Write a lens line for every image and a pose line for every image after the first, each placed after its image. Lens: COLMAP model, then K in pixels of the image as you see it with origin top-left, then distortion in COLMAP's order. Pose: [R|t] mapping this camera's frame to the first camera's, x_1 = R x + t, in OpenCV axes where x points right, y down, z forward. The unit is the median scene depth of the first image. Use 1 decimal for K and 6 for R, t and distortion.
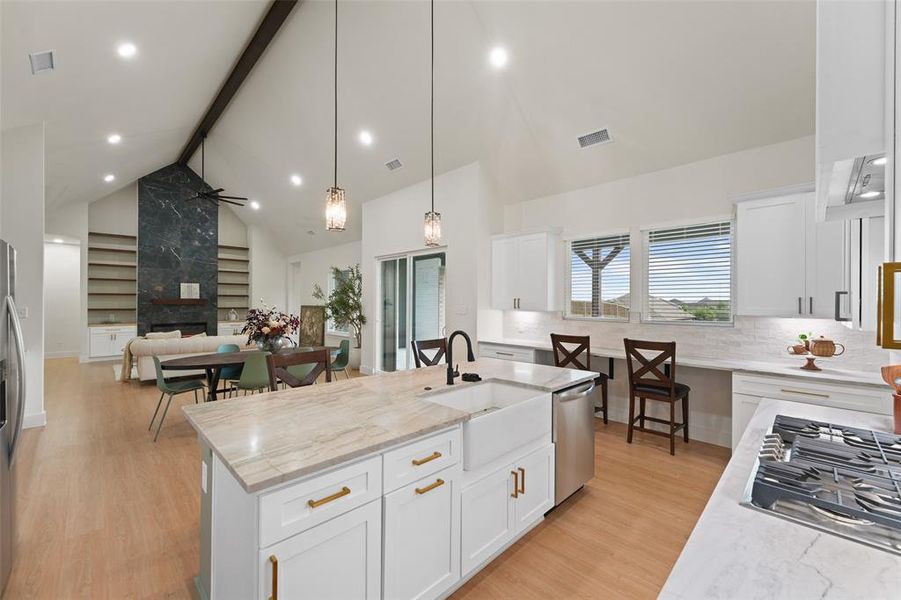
lens RADIAL K [[358.8, 0, 449.4], [0, 358.8, 303.0], [0, 0, 1]] dist [0.000889, 0.000194]
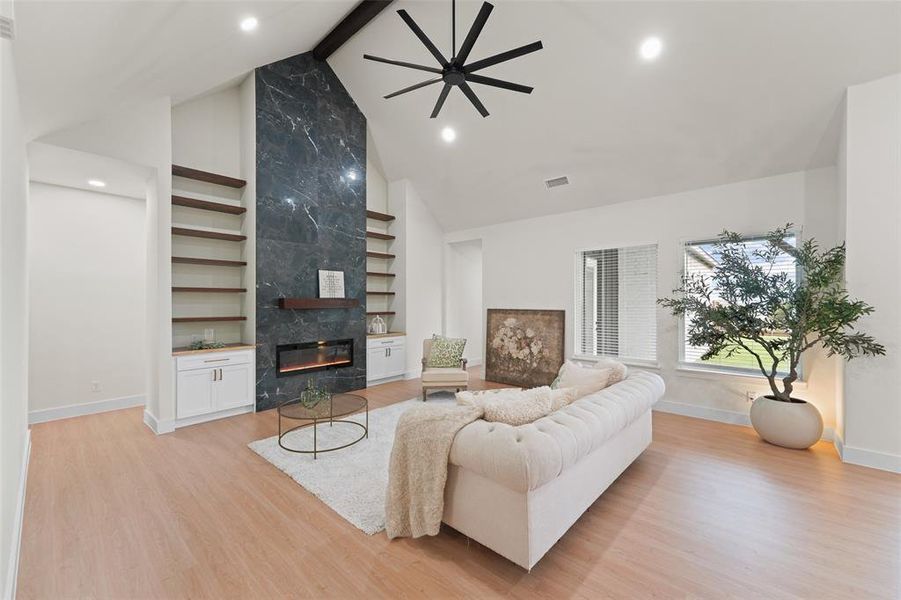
lens RADIAL K [[358.8, 0, 449.4], [0, 358.8, 303.0], [0, 0, 1]] dist [0.000889, 0.000194]
pose [[0.998315, 0.000514, 0.058026, -0.577793], [-0.000759, 0.999991, 0.004197, -0.007004], [-0.058024, -0.004234, 0.998306, 0.432248]]
